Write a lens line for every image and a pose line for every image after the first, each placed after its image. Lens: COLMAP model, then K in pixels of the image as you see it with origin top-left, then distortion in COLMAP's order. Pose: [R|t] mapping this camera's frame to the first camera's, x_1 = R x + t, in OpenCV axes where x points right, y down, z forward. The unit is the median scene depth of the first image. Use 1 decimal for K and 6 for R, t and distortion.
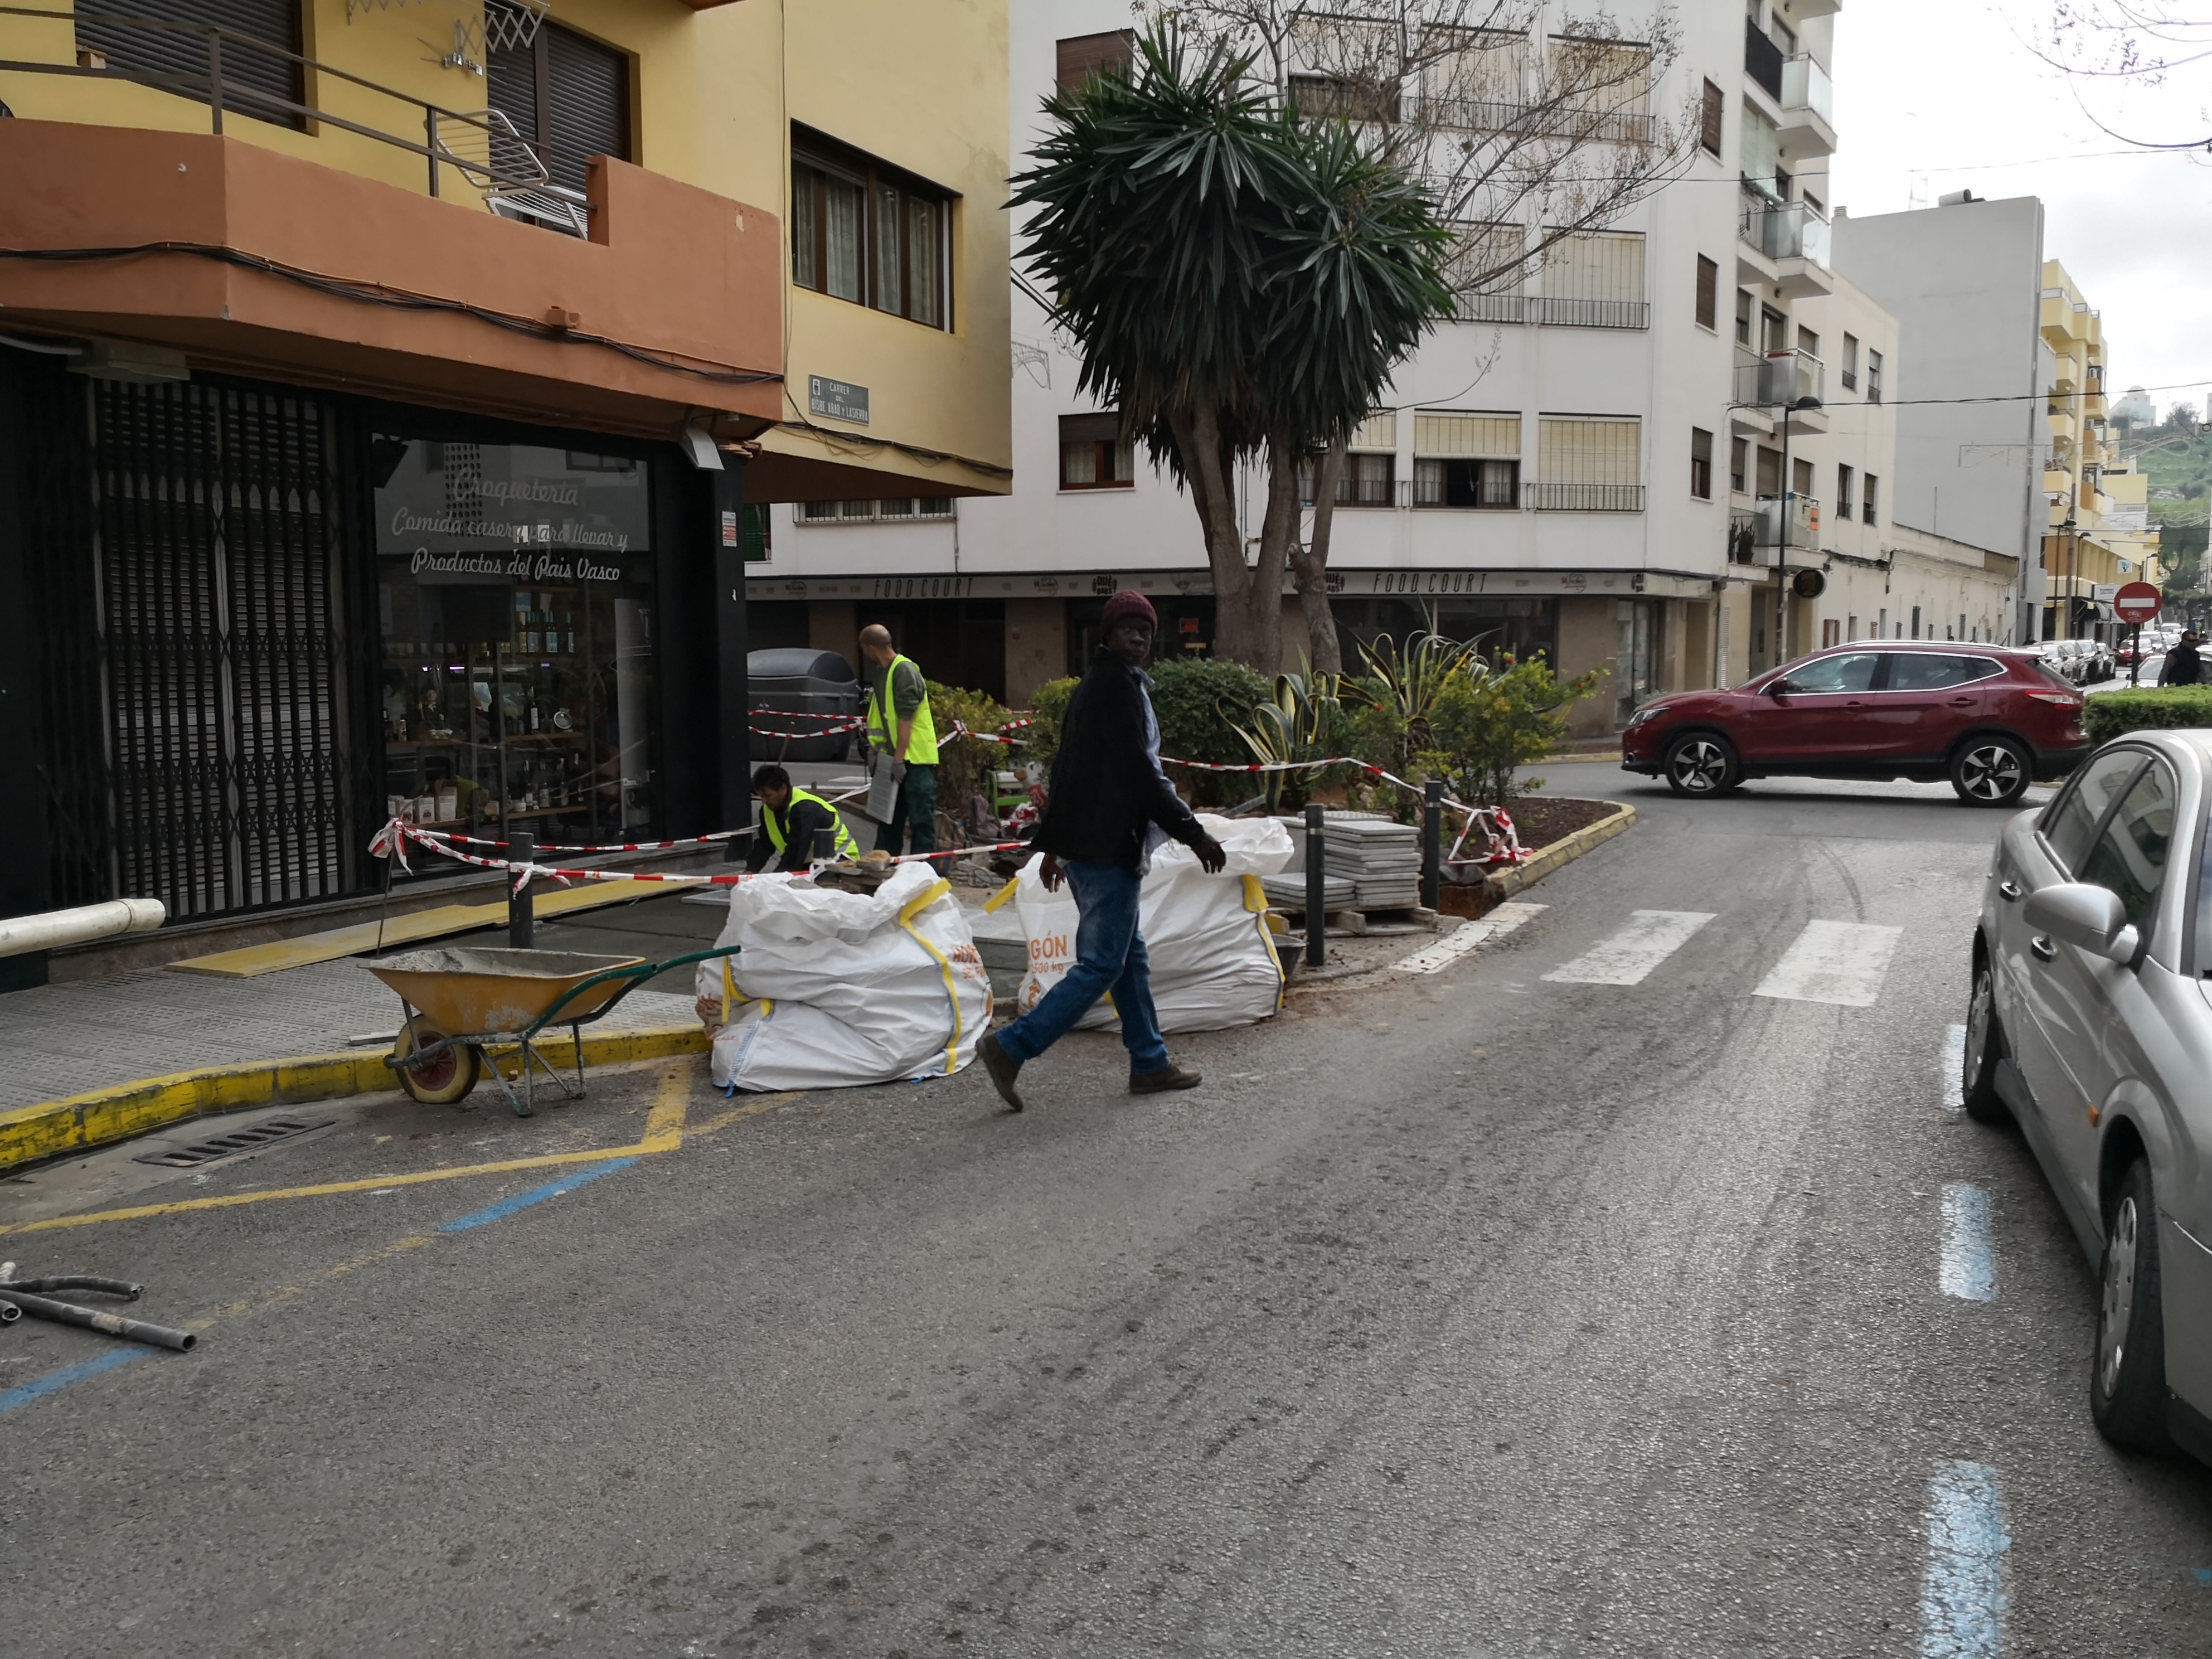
lens RADIAL K [[1743.4, 0, 1106.0], [0, 1743.4, 829.5], [0, 0, 1]] dist [-0.004246, -0.004704]
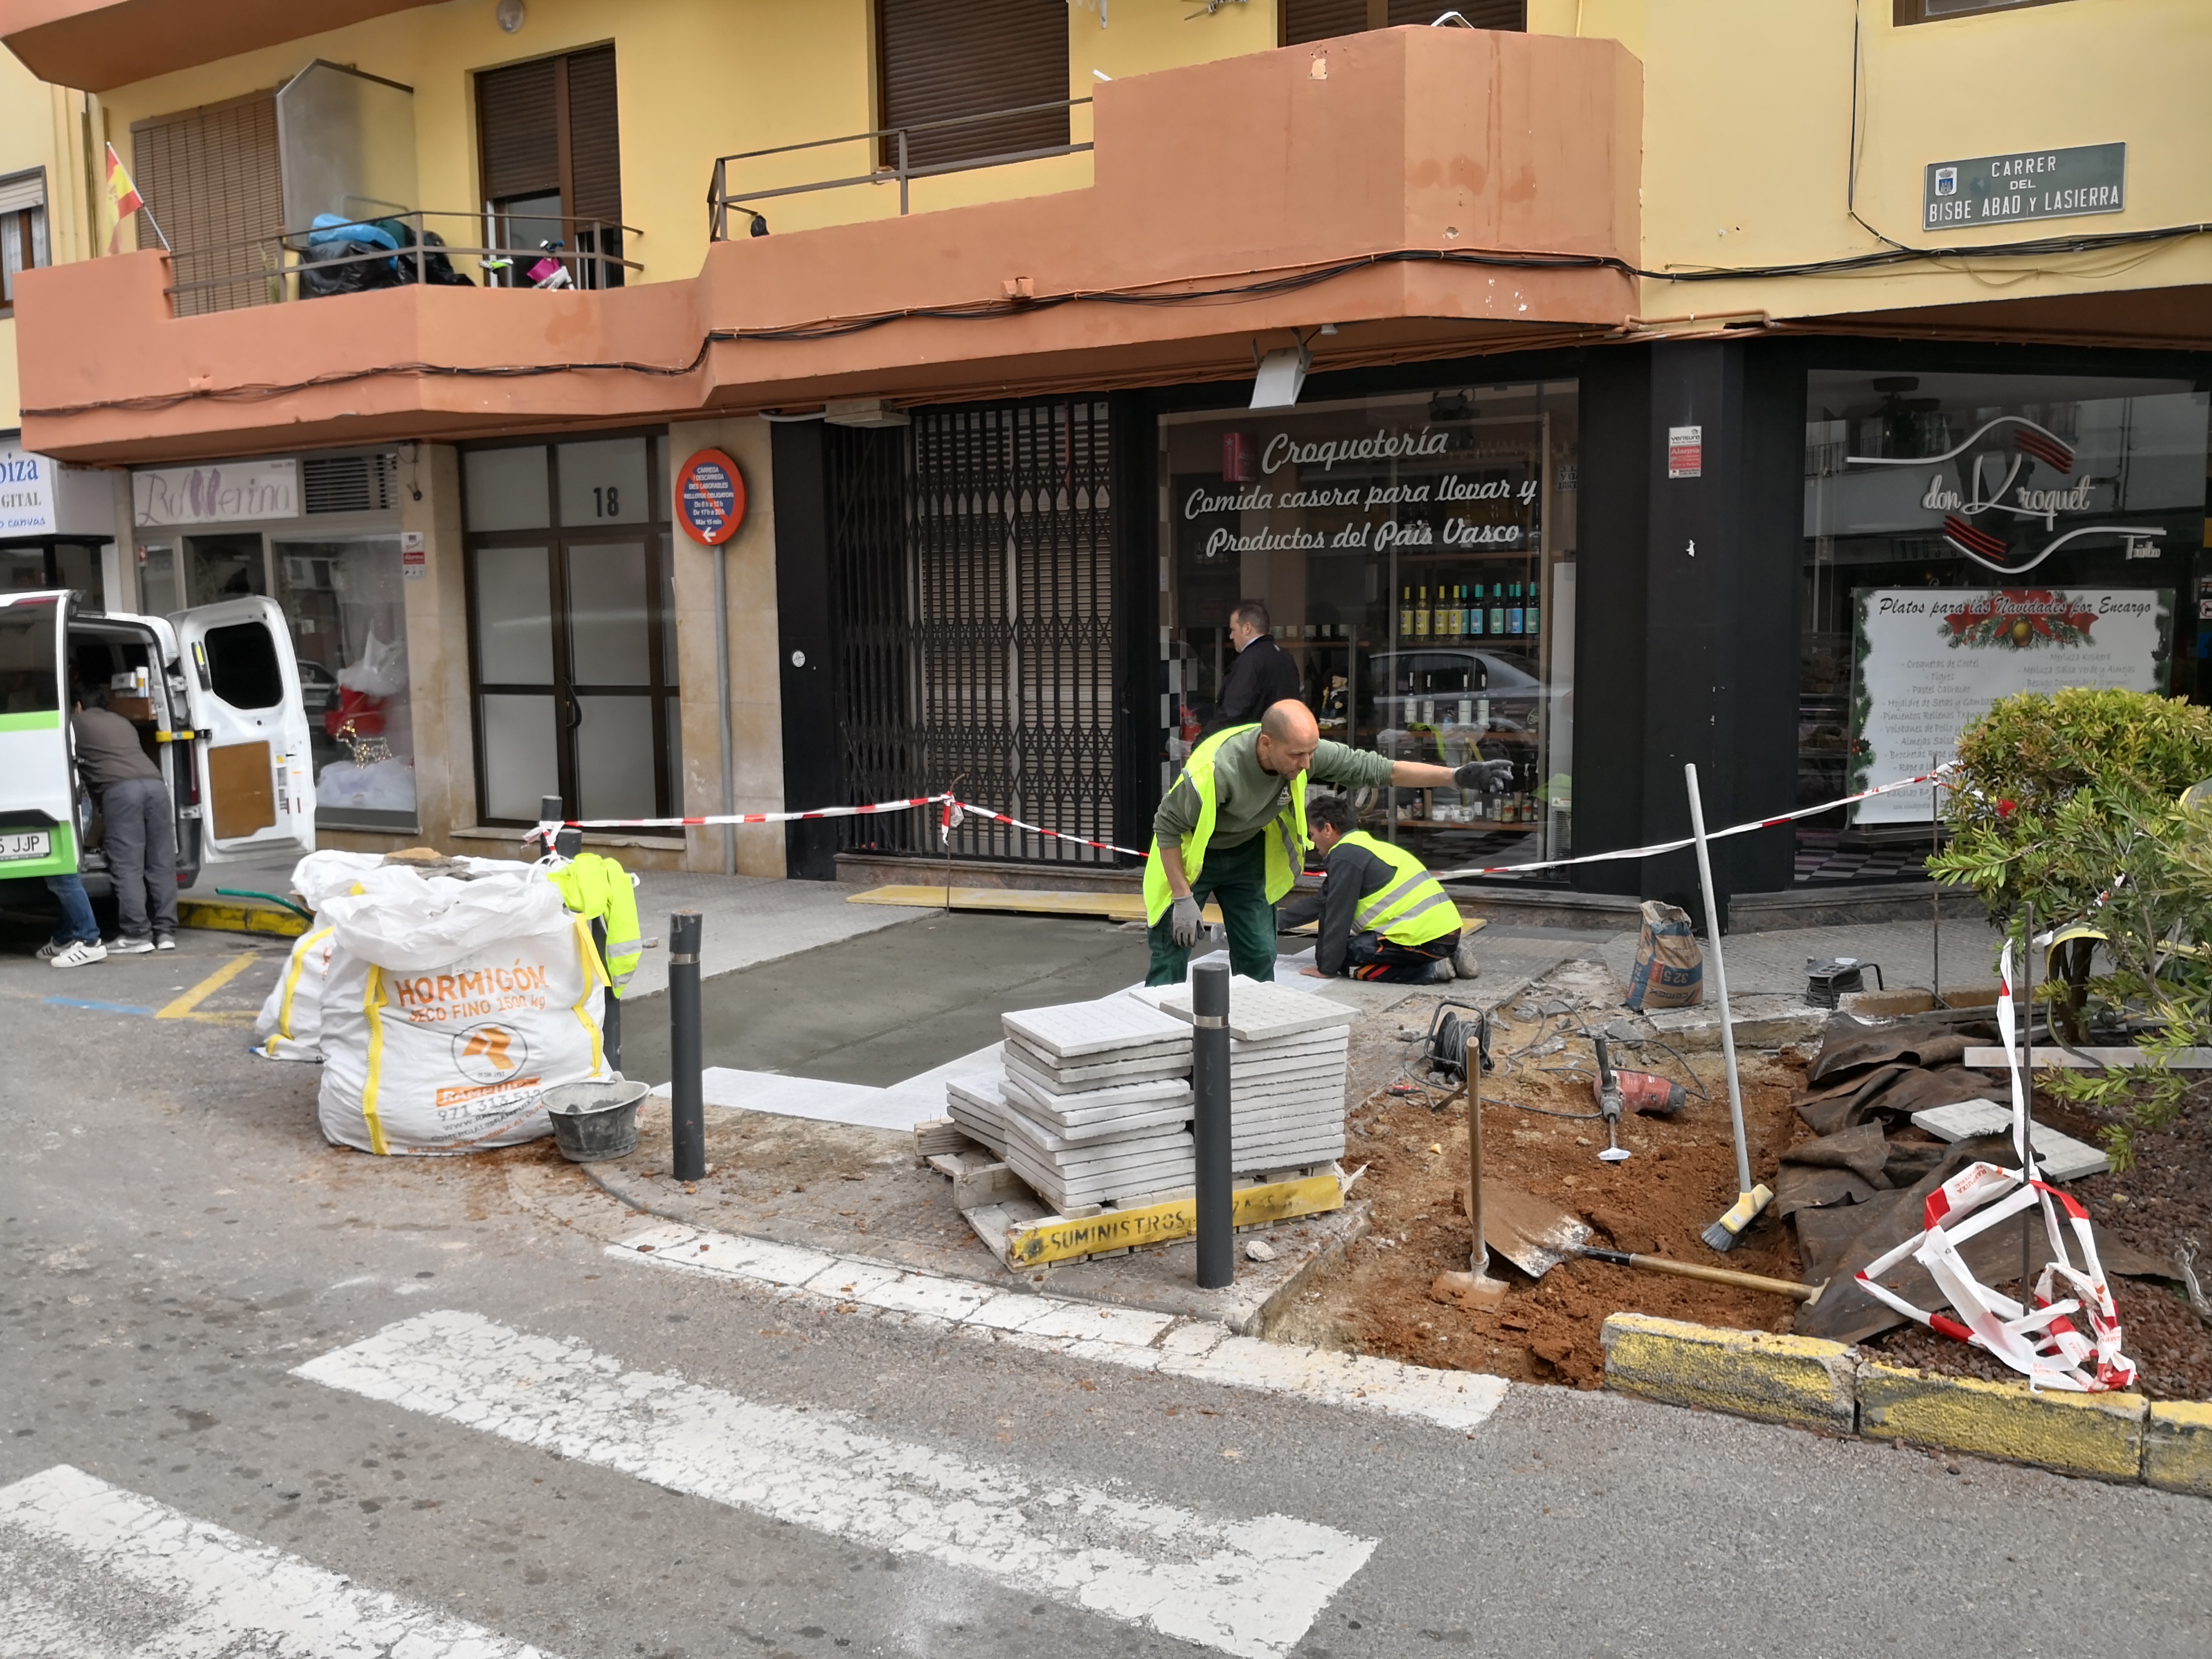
lens RADIAL K [[1743.4, 0, 1106.0], [0, 1743.4, 829.5], [0, 0, 1]] dist [-0.004246, -0.004704]
pose [[-0.028791, 0.115312, -0.992912, 0.645428], [-0.089767, 0.989012, 0.117462, -0.114950], [0.995547, 0.092513, -0.018123, 1.067472]]
